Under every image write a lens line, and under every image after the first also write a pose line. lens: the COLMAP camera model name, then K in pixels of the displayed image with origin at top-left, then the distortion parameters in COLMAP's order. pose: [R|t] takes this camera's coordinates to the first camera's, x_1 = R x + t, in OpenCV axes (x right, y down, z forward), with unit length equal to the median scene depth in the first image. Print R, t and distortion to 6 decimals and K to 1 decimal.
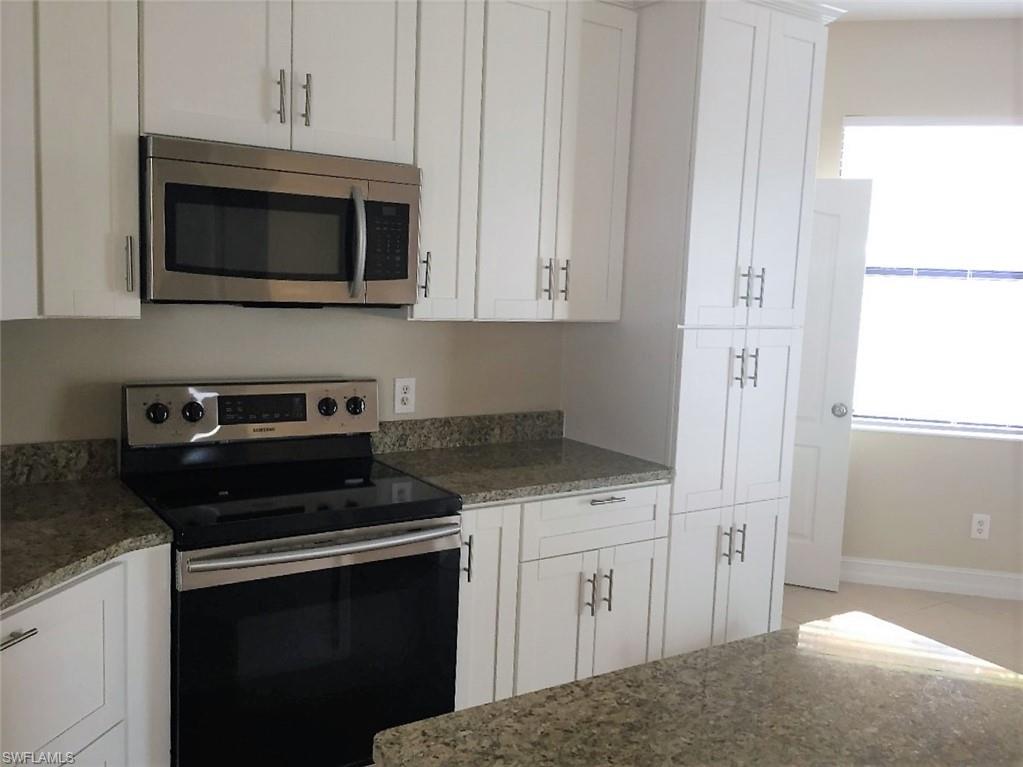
lens RADIAL K [[872.3, 0, 508.6], [0, 872.3, 375.3], [0, 0, 1]] dist [0.057350, -0.084659]
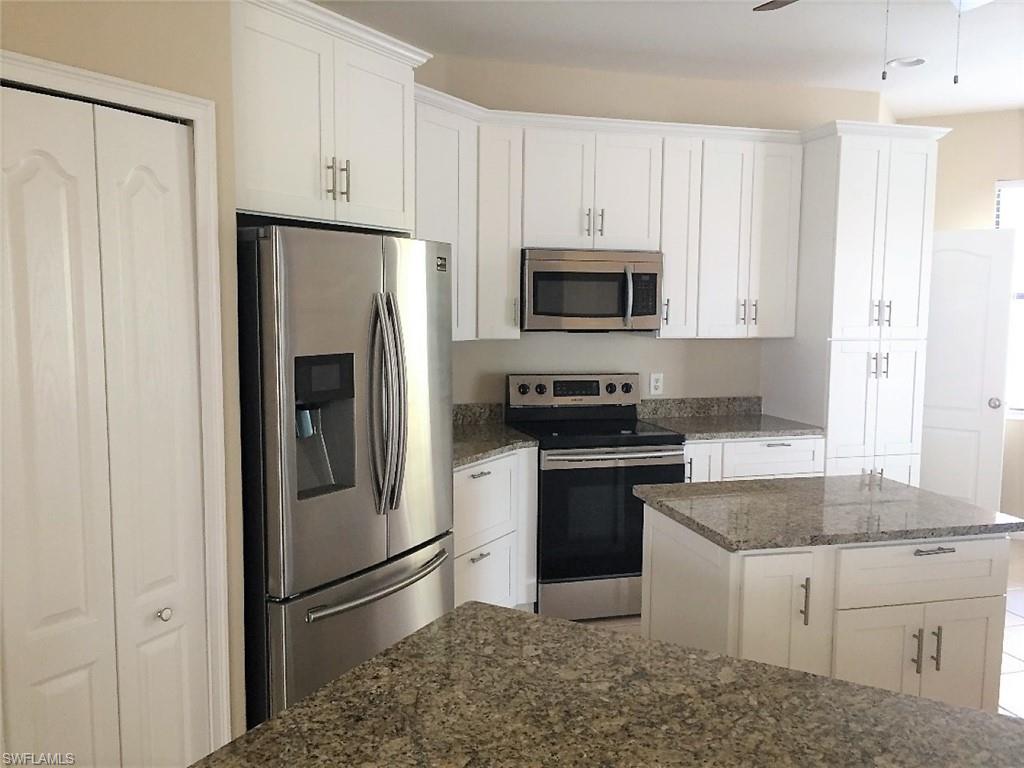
lens RADIAL K [[873.1, 0, 516.5], [0, 873.1, 378.2], [0, 0, 1]] dist [0.057350, -0.084659]
pose [[0.954658, -0.004905, -0.297663, 0.140216], [-0.003742, 0.999588, -0.028472, 0.069238], [0.297680, 0.028295, 0.954246, -0.766563]]
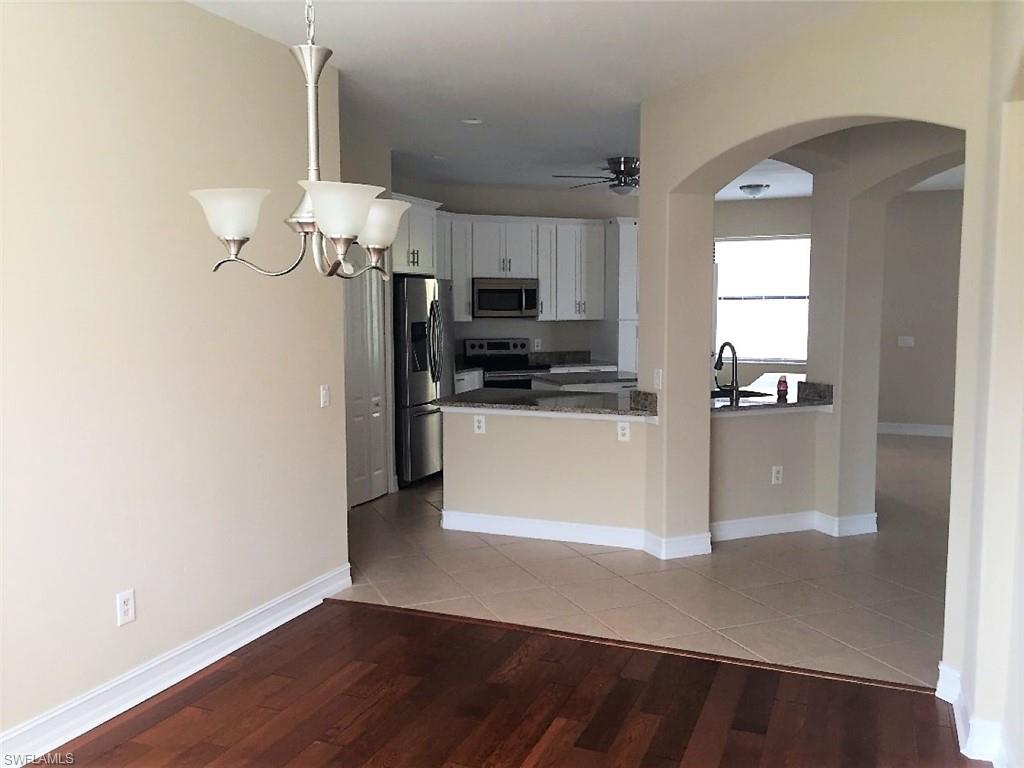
lens RADIAL K [[873.1, 0, 509.9], [0, 873.1, 392.1], [0, 0, 1]] dist [0.057350, -0.084659]
pose [[0.982785, -0.024646, -0.183104, 0.434134], [0.021836, 0.999611, -0.017349, 0.296680], [0.183460, 0.013052, 0.982940, -2.596931]]
